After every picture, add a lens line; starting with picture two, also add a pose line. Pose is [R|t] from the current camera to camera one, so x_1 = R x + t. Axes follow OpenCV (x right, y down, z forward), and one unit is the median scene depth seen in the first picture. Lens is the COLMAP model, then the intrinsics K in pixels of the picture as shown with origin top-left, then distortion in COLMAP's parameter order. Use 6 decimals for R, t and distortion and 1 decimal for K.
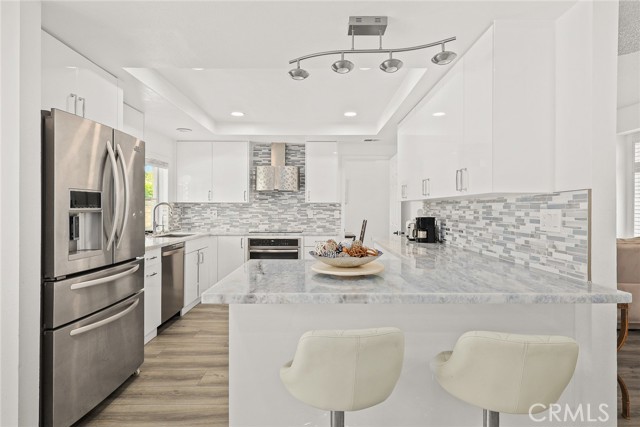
lens RADIAL K [[344.9, 0, 316.4], [0, 344.9, 207.6], [0, 0, 1]] dist [-0.002034, -0.001617]
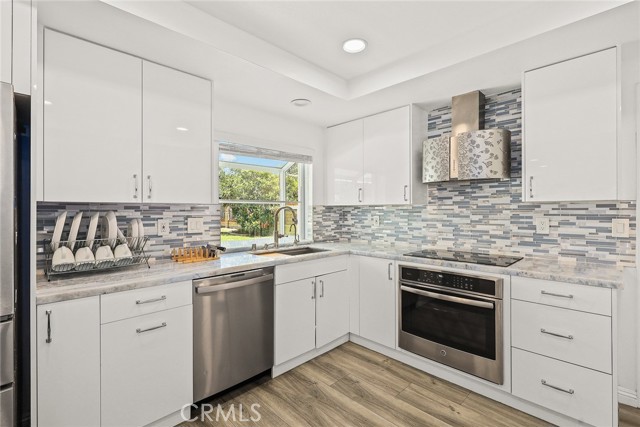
lens RADIAL K [[289.6, 0, 321.6], [0, 289.6, 210.3], [0, 0, 1]] dist [0.000590, 0.000443]
pose [[0.707362, -0.004350, -0.706838, 0.055920], [0.006424, 0.999979, 0.000274, -0.004639], [0.706822, -0.004735, 0.707376, 0.540631]]
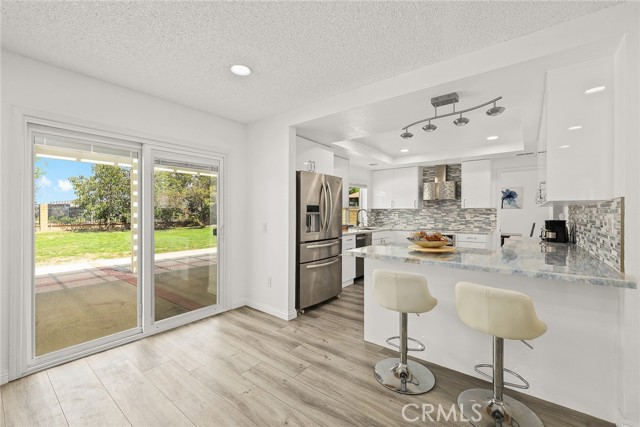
lens RADIAL K [[262.9, 0, 323.0], [0, 262.9, 213.8], [0, 0, 1]] dist [0.002249, 0.000290]
pose [[0.792361, 0.002906, -0.610045, 0.167907], [0.001731, 0.999974, 0.007010, -0.001072], [0.610050, -0.006611, 0.792336, -0.123576]]
